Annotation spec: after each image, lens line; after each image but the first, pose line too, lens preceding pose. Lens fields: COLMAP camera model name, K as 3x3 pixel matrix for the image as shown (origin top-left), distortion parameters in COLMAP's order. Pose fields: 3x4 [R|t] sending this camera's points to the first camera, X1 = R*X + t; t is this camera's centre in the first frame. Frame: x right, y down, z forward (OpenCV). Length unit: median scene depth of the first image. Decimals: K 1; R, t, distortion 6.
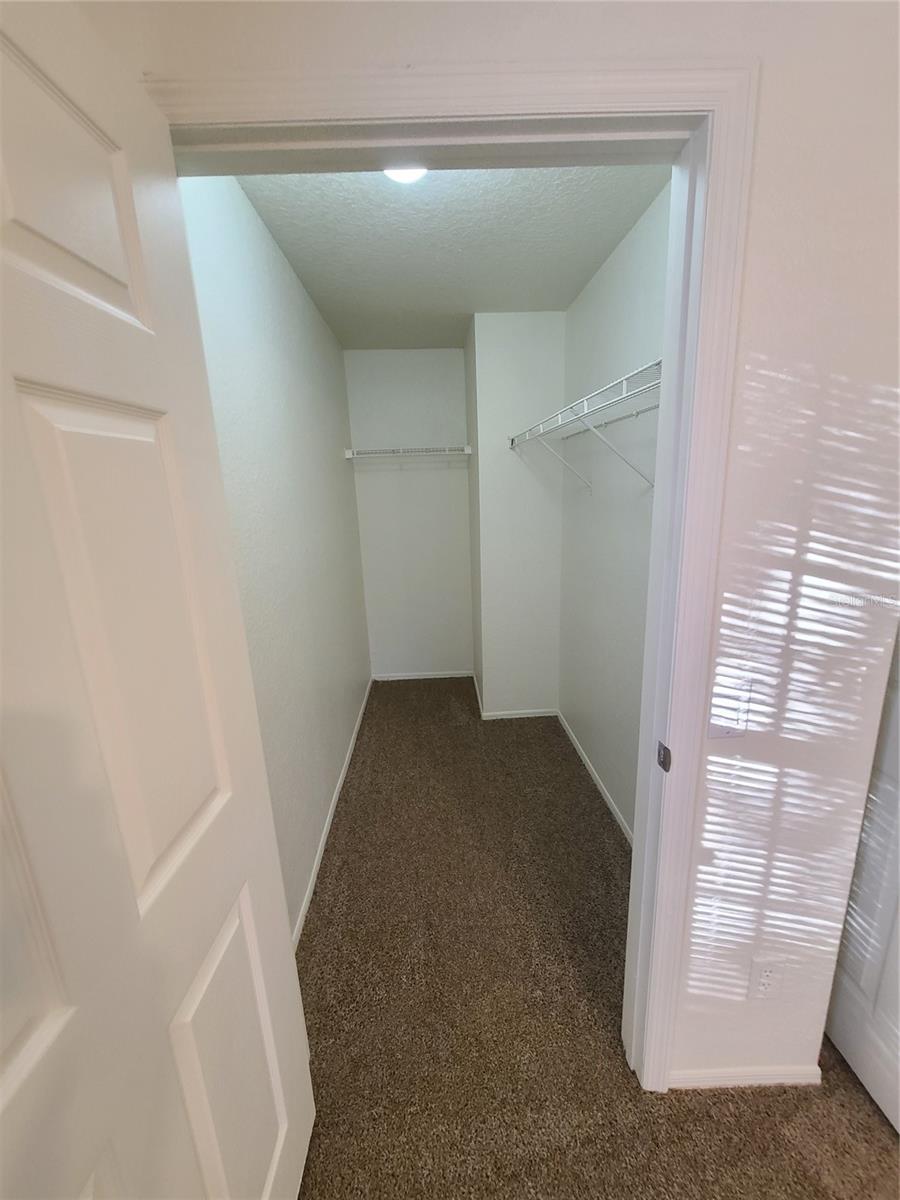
lens RADIAL K [[488.3, 0, 451.7], [0, 488.3, 605.1], [0, 0, 1]] dist [-0.000176, 0.000190]
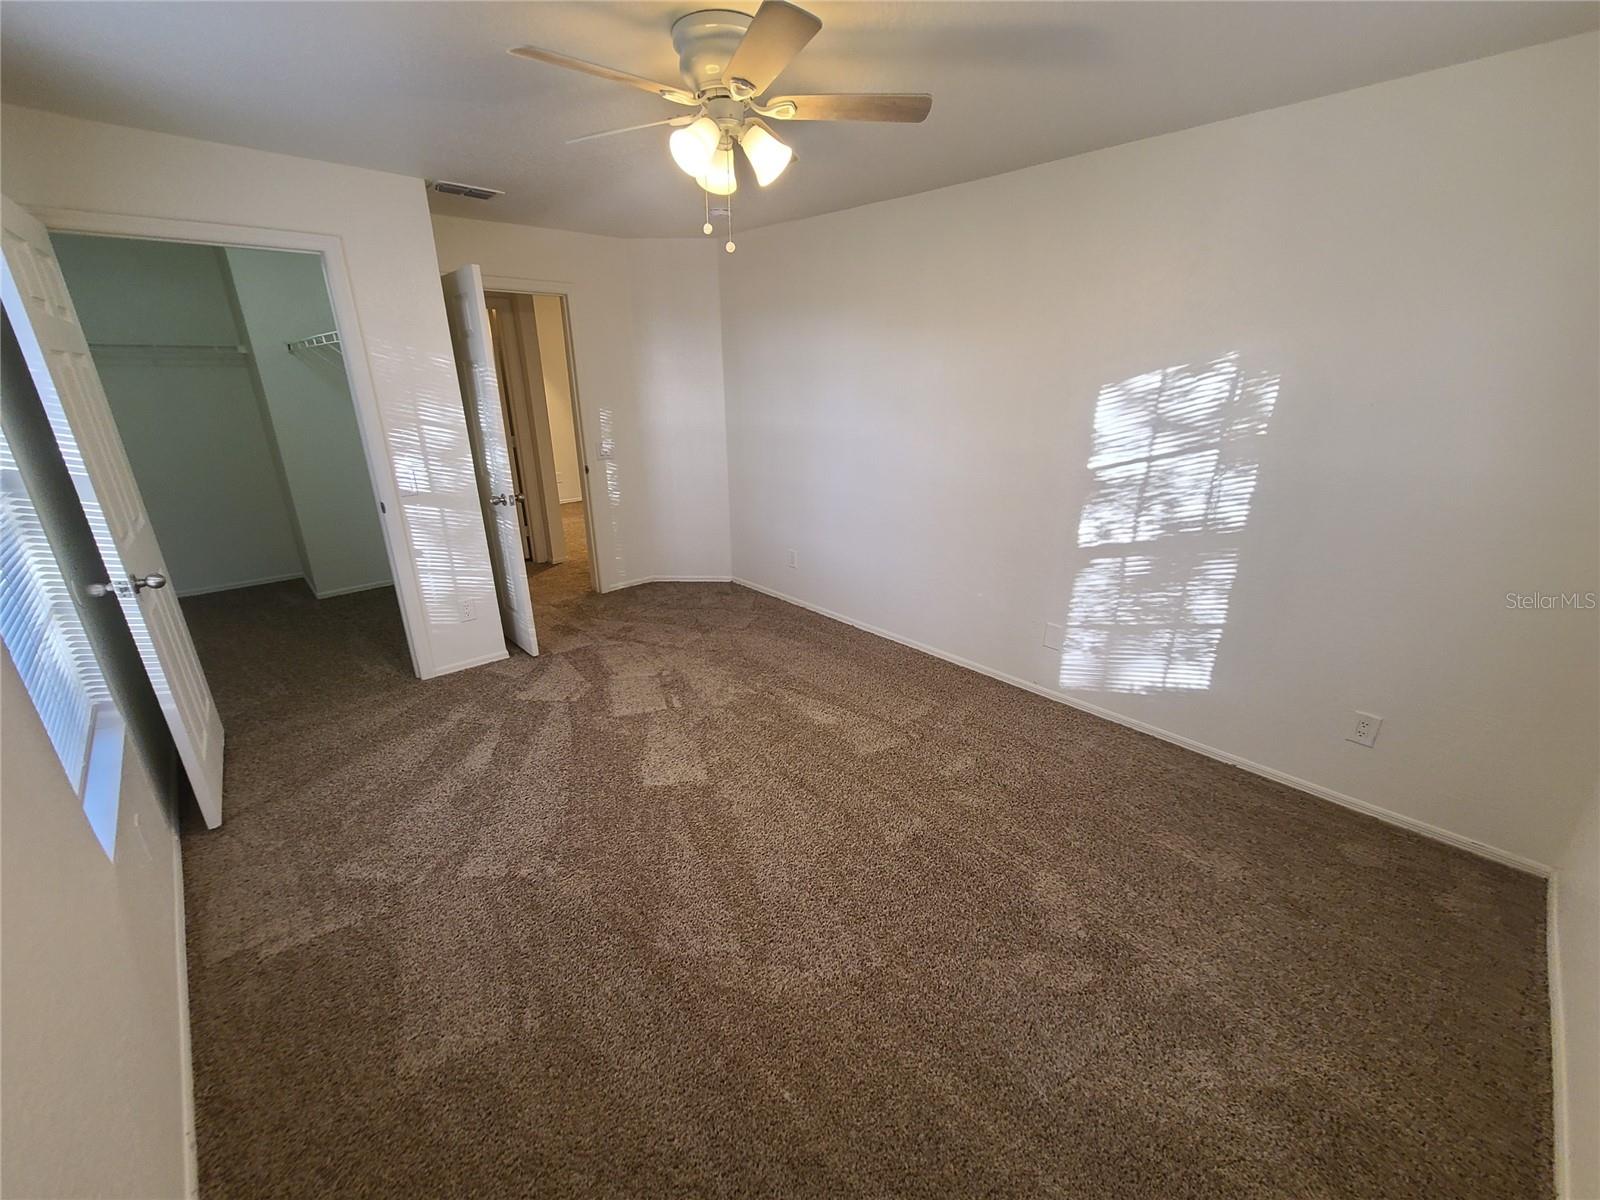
lens RADIAL K [[651.0, 0, 804.1], [0, 651.0, 604.9], [0, 0, 1]] dist [-0.000176, 0.000190]
pose [[0.764390, -0.184643, 0.617750, -0.026141], [0.134176, 0.982695, 0.127697, 0.608138], [-0.630638, -0.014723, 0.775937, -2.528673]]
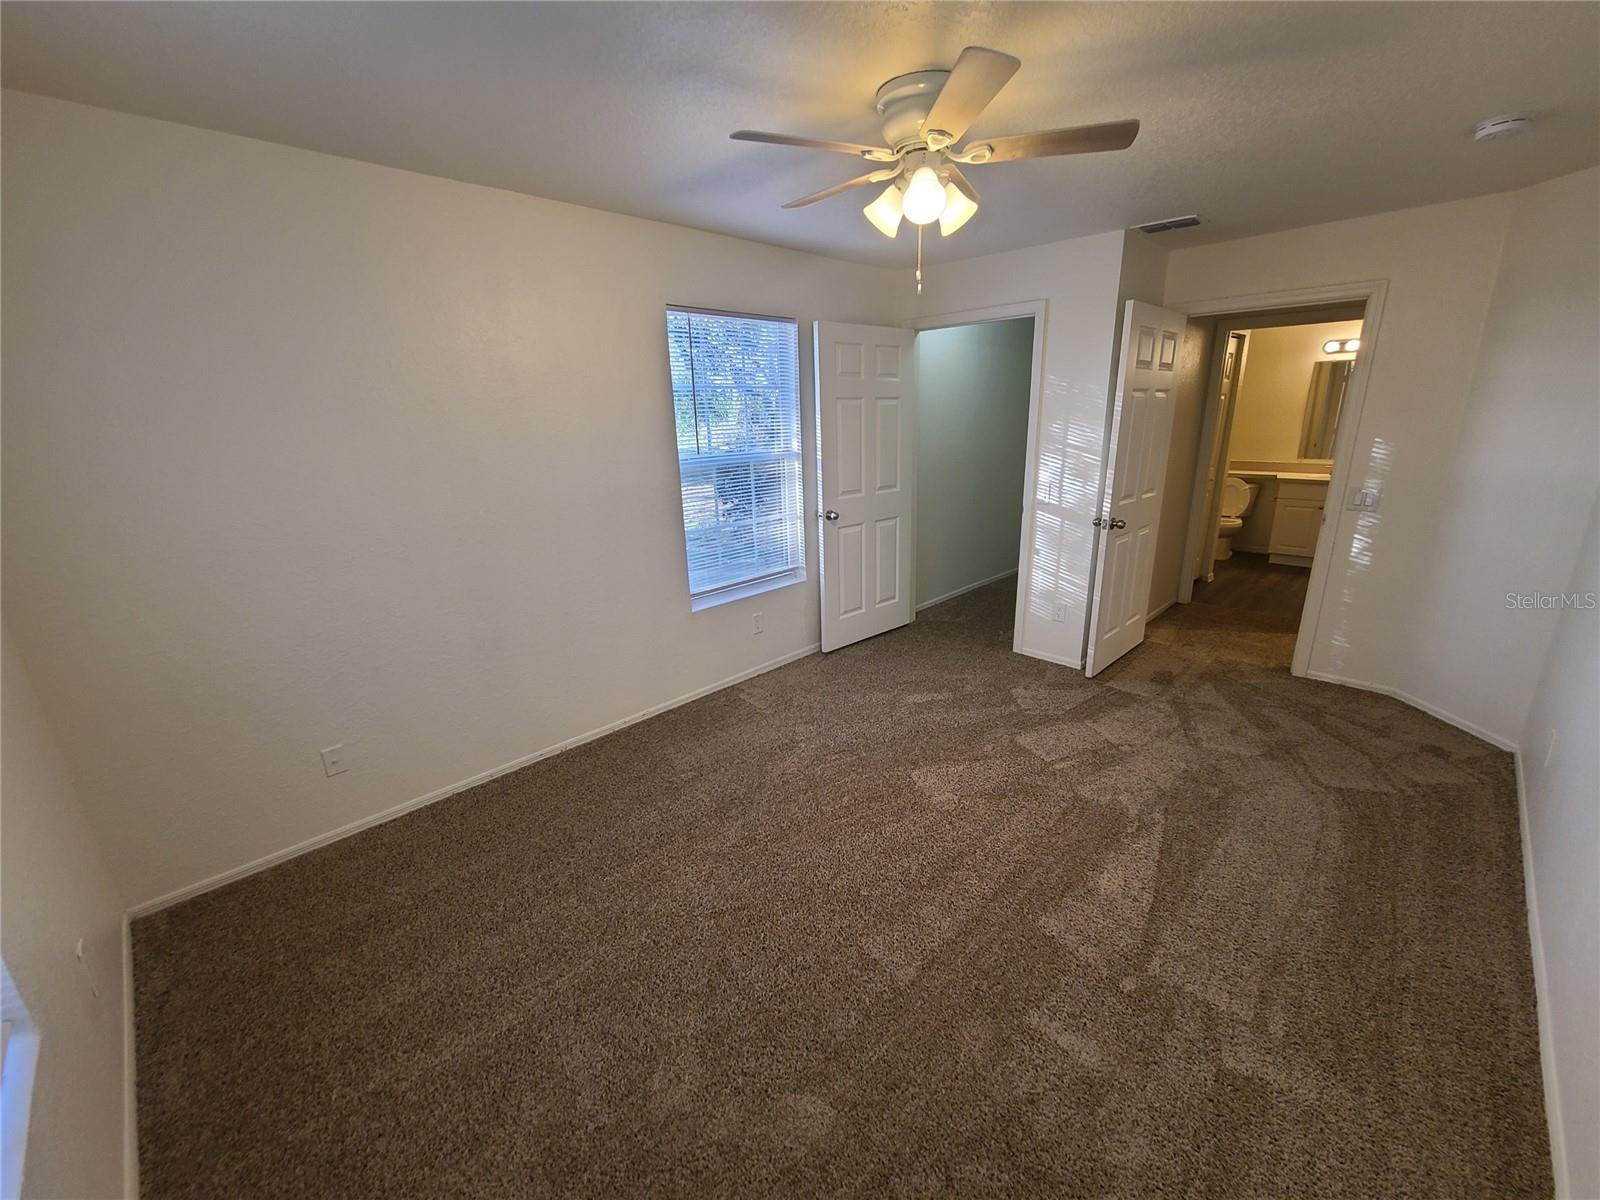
lens RADIAL K [[651.0, 0, 804.1], [0, 651.0, 604.9], [0, 0, 1]] dist [-0.000176, 0.000190]
pose [[0.678169, 0.231955, -0.697341, 2.279394], [-0.174960, 0.972560, 0.153350, 0.475785], [0.713776, 0.018010, 0.700143, -2.527526]]
